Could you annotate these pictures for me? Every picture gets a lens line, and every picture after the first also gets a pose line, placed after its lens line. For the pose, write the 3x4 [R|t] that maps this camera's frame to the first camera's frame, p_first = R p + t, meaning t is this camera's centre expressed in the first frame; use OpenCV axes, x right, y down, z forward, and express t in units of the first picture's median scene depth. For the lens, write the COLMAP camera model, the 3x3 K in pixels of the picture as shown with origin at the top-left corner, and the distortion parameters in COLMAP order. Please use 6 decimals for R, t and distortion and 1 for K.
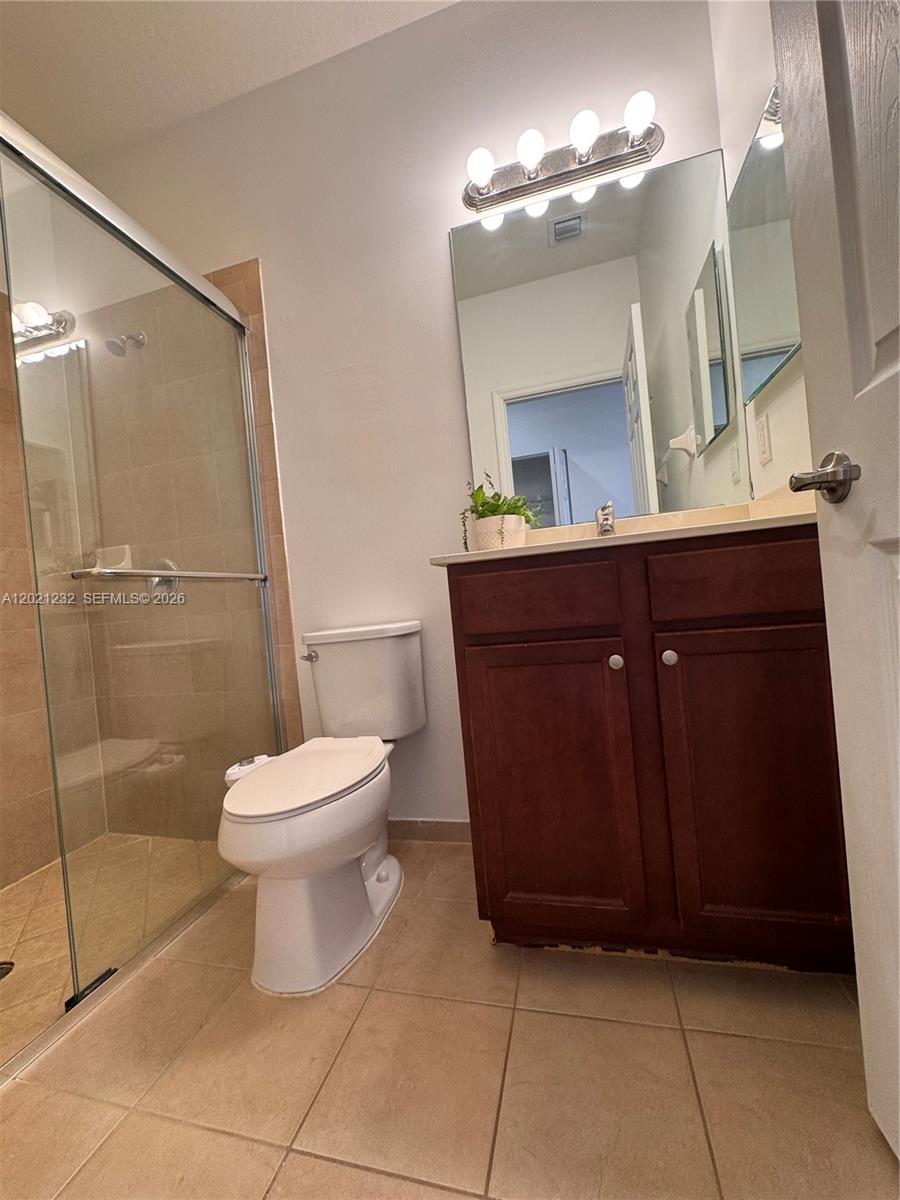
lens RADIAL K [[478.6, 0, 450.9], [0, 478.6, 596.1], [0, 0, 1]] dist [-0.005760, 0.000271]
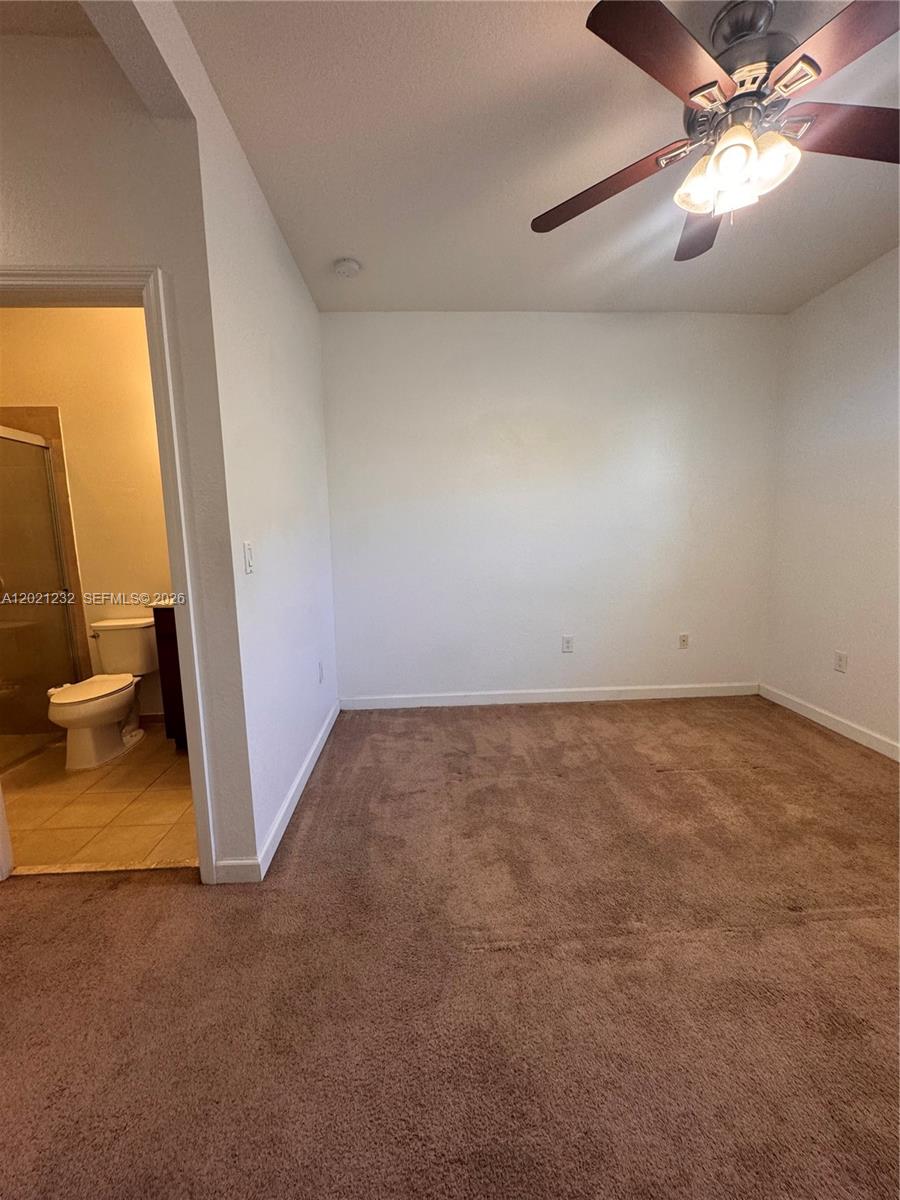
lens RADIAL K [[478.6, 0, 447.6], [0, 478.6, 598.2], [0, 0, 1]] dist [-0.005760, 0.000271]
pose [[0.948833, 0.034275, 0.313912, 0.516520], [-0.071386, 0.991639, 0.107499, -0.379929], [-0.307603, -0.124408, 0.943347, -1.437610]]
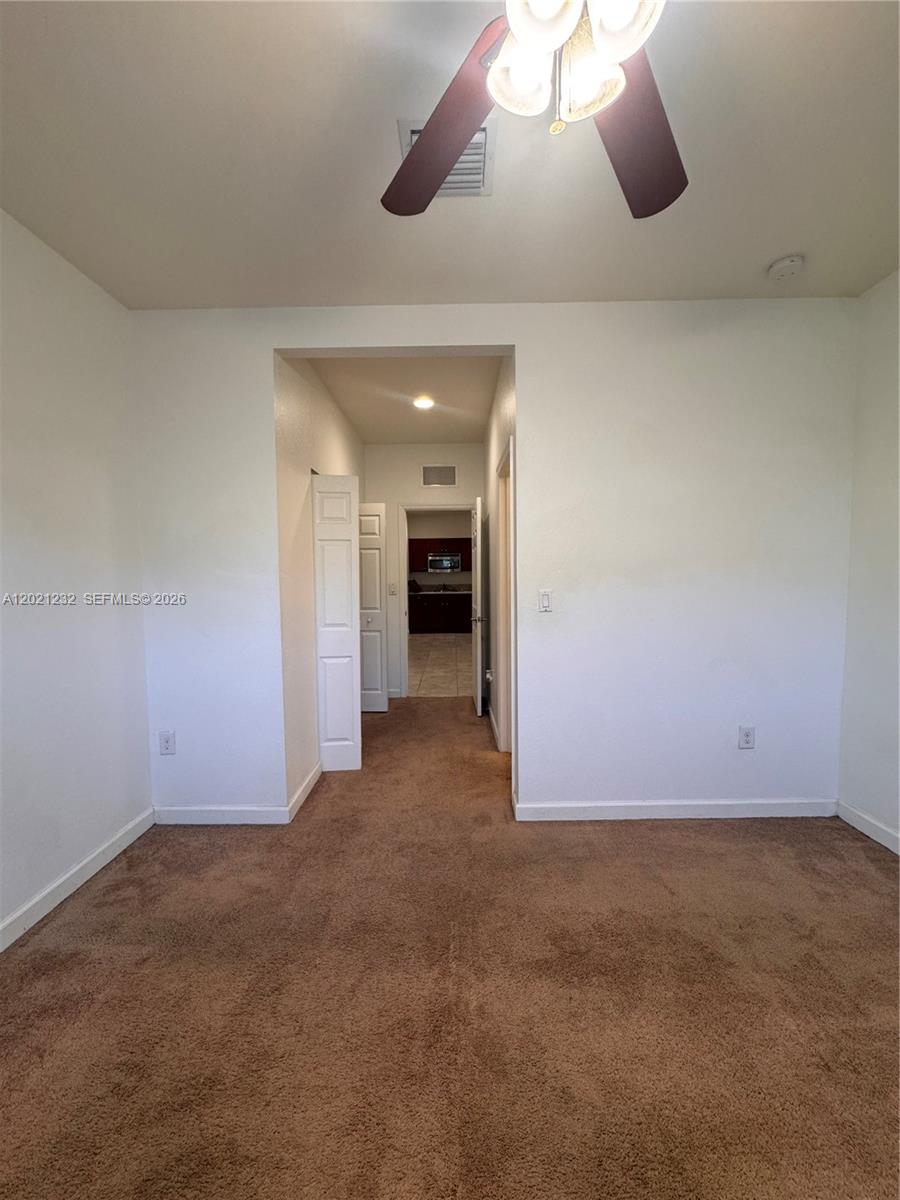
lens RADIAL K [[478.6, 0, 452.1], [0, 478.6, 605.6], [0, 0, 1]] dist [-0.005760, 0.000271]
pose [[0.253739, 0.154711, -0.954820, 2.047815], [-0.009453, 0.987475, 0.157490, -0.575779], [0.967227, -0.030935, 0.252023, -0.864005]]
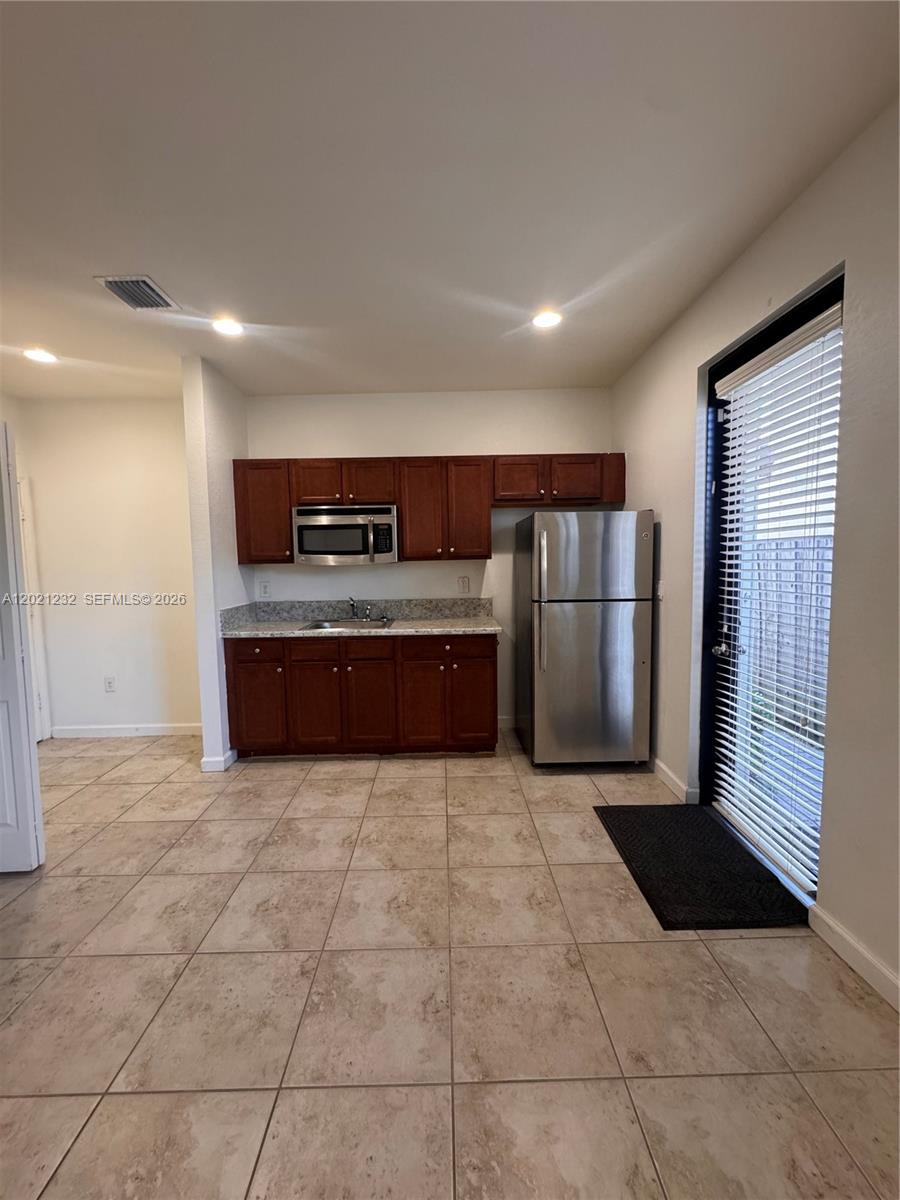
lens RADIAL K [[478.6, 0, 454.4], [0, 478.6, 595.0], [0, 0, 1]] dist [-0.005760, 0.000271]
pose [[0.275146, 0.159933, -0.948006, -2.917690], [-0.001752, 0.986148, 0.165859, -0.146221], [0.961401, -0.043975, 0.271615, 0.836645]]
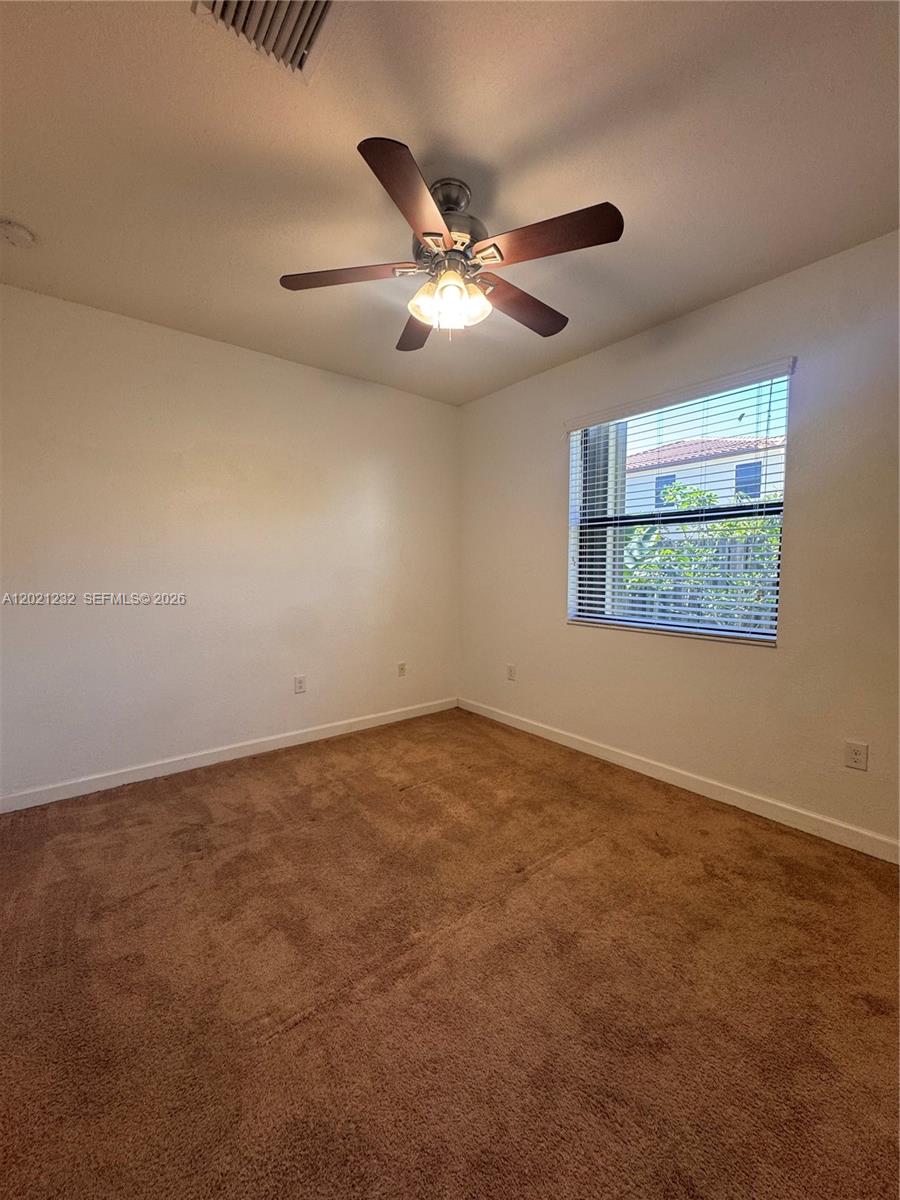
lens RADIAL K [[478.6, 0, 448.6], [0, 478.6, 597.9], [0, 0, 1]] dist [-0.005760, 0.000271]
pose [[0.591490, 0.042606, 0.805186, 0.345816], [-0.058812, 0.998223, -0.009618, -0.386270], [-0.804165, -0.041666, 0.592944, -1.369155]]
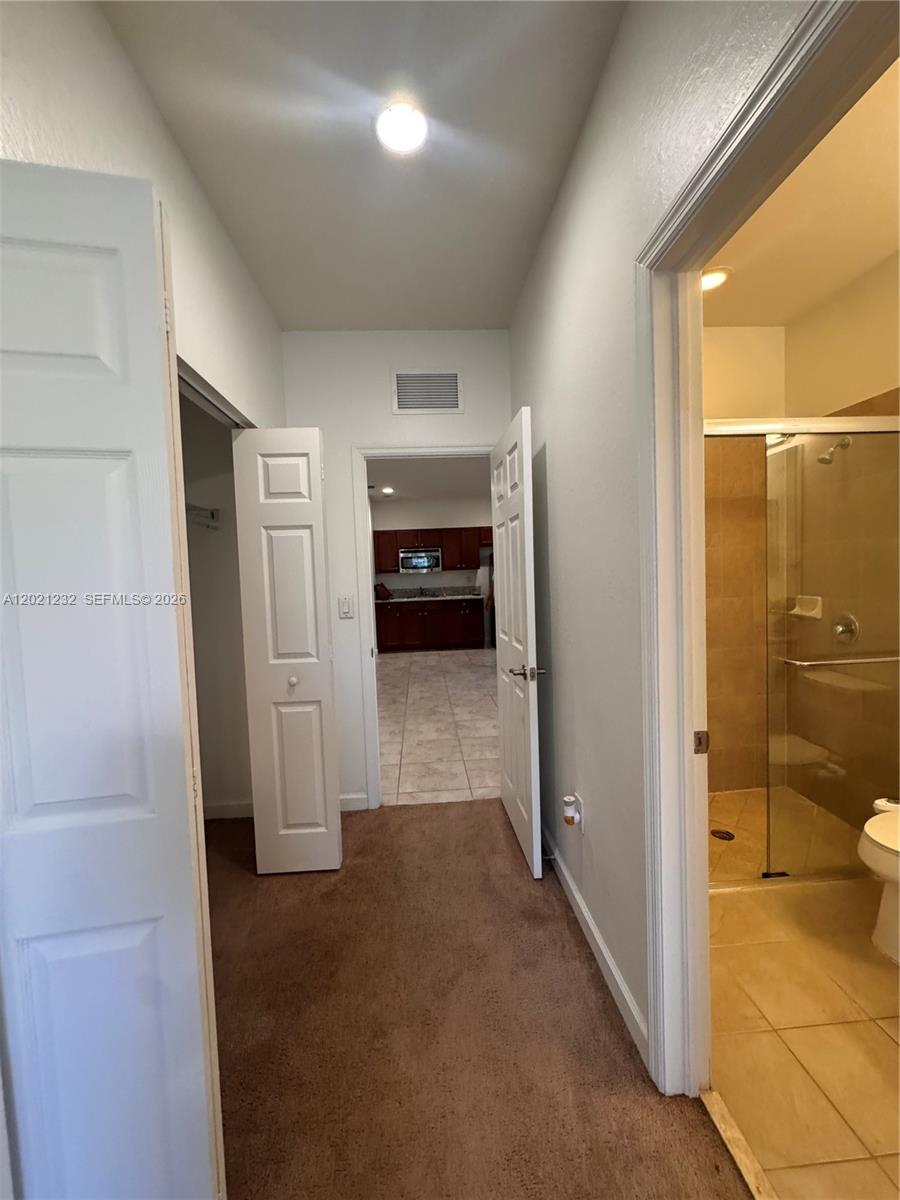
lens RADIAL K [[478.6, 0, 449.0], [0, 478.6, 599.6], [0, 0, 1]] dist [-0.005760, 0.000271]
pose [[0.317686, 0.134372, -0.938627, 0.358047], [0.014414, 0.989109, 0.146478, -0.429545], [0.948086, -0.060064, 0.312289, -0.581777]]
